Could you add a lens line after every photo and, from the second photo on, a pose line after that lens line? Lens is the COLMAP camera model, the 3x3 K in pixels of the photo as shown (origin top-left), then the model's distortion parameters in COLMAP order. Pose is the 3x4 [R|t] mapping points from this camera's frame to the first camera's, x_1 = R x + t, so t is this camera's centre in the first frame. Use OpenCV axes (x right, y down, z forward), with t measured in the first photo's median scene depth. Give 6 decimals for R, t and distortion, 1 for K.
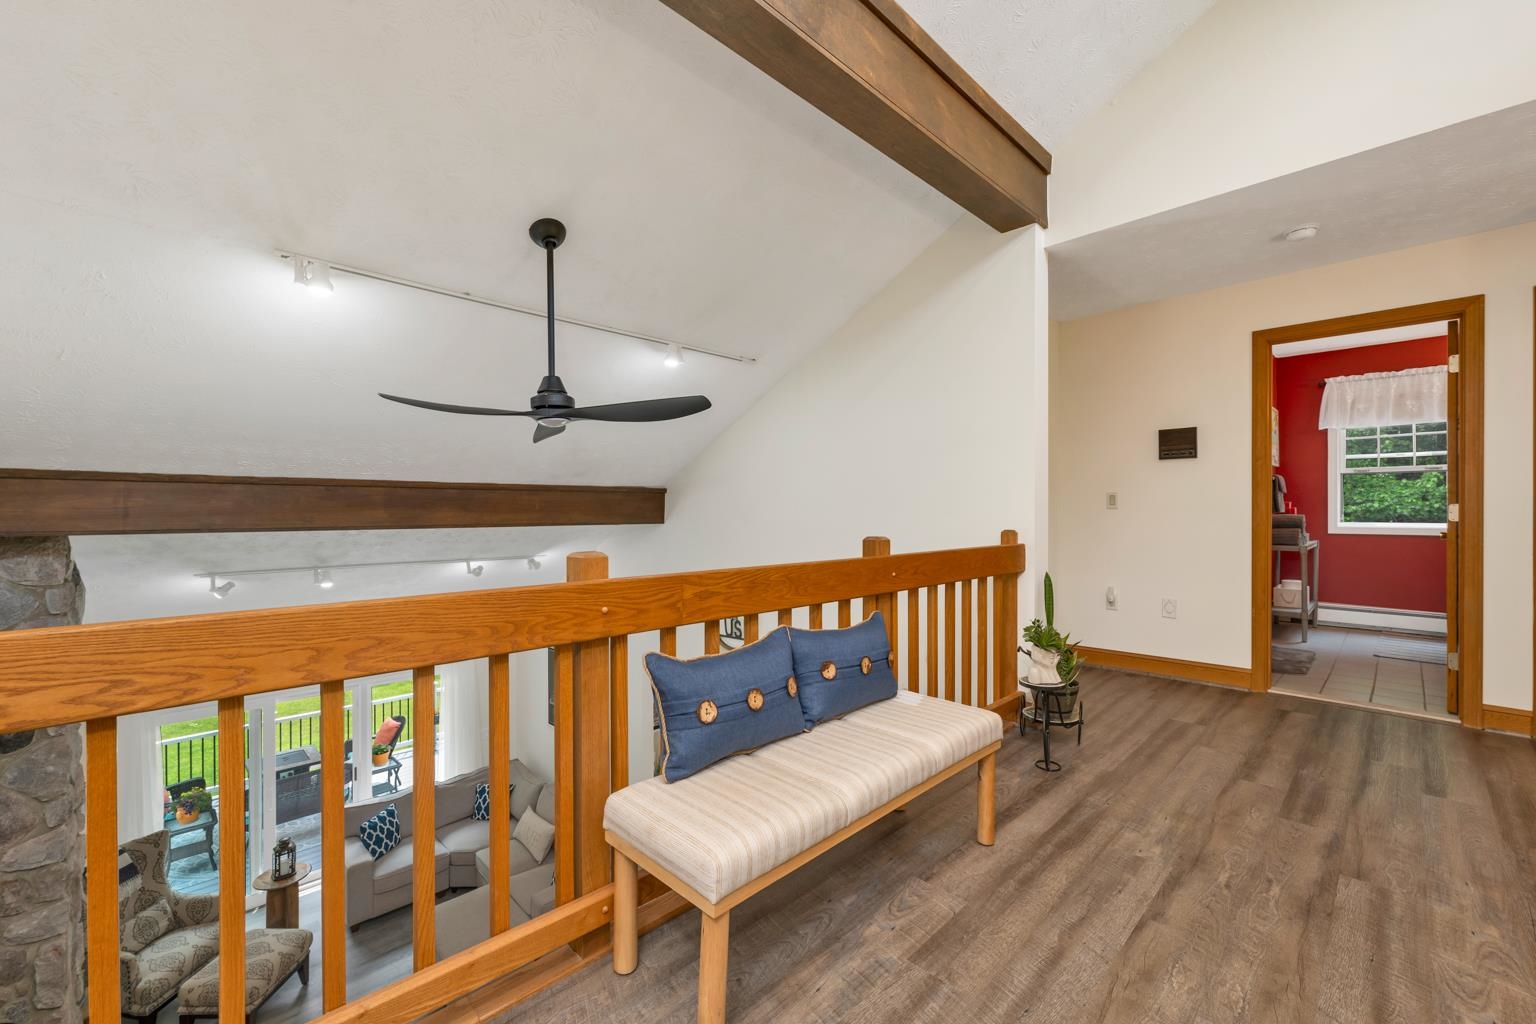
lens RADIAL K [[636.2, 0, 770.5], [0, 636.2, 500.4], [0, 0, 1]] dist [0.008540, 0.000699]
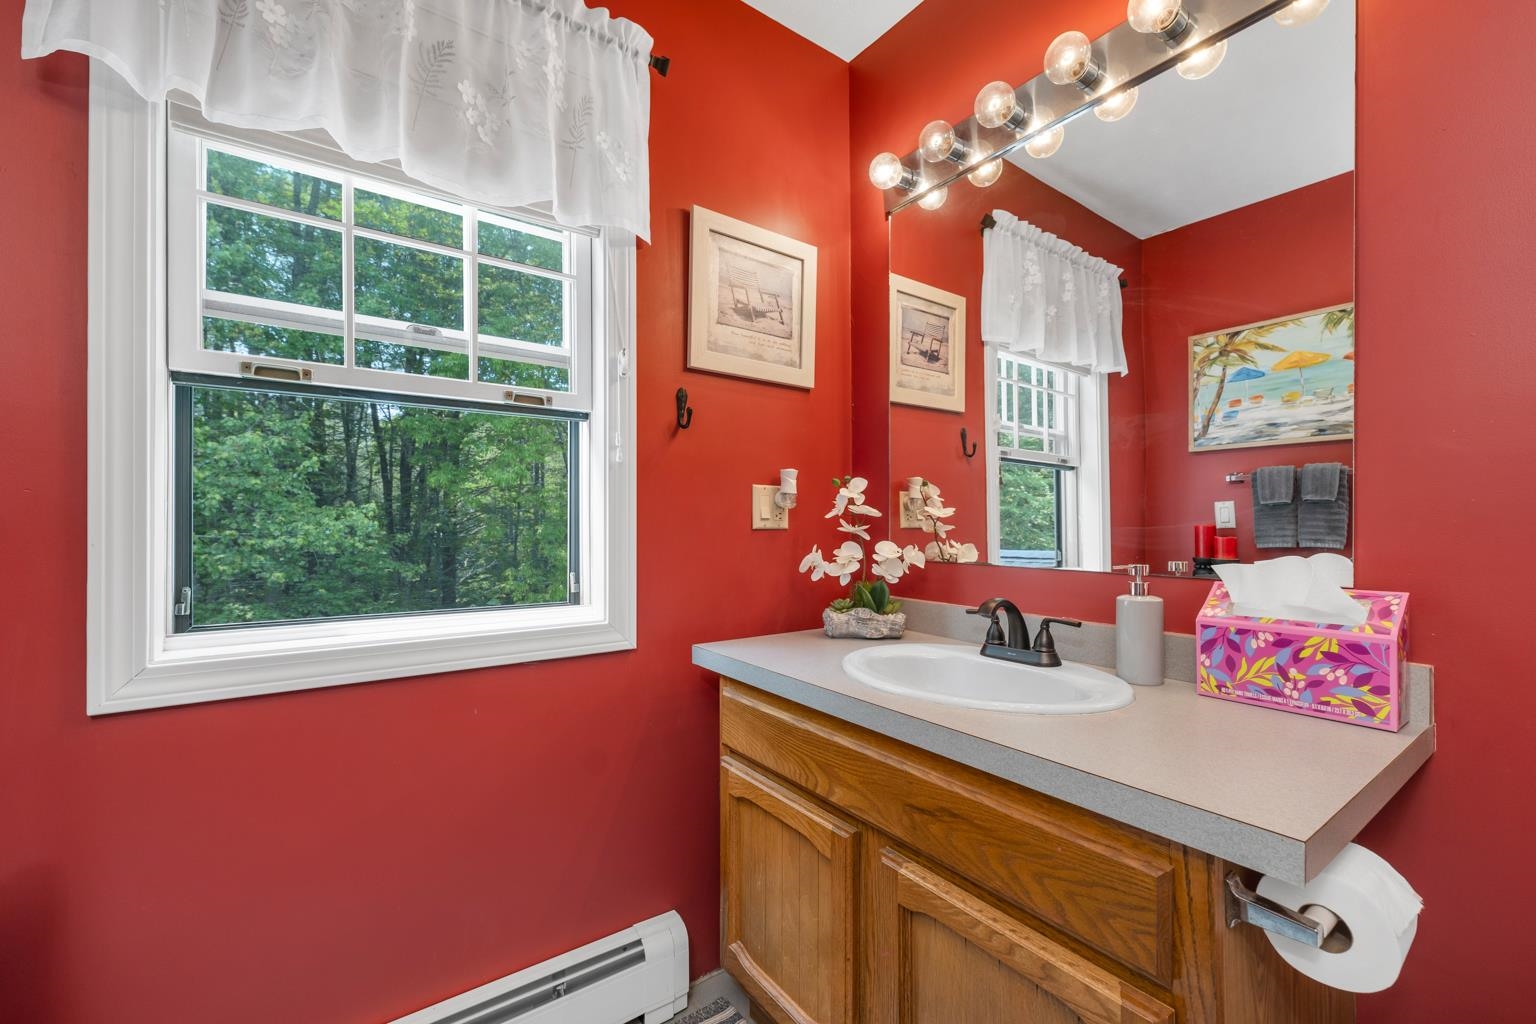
lens RADIAL K [[636.2, 0, 769.8], [0, 636.2, 517.4], [0, 0, 1]] dist [0.008540, 0.000699]
pose [[0.156280, 0.015763, 0.987587, 0.740205], [-0.004556, 0.999874, -0.015238, 0.002261], [-0.987702, -0.002118, 0.156332, 0.806502]]
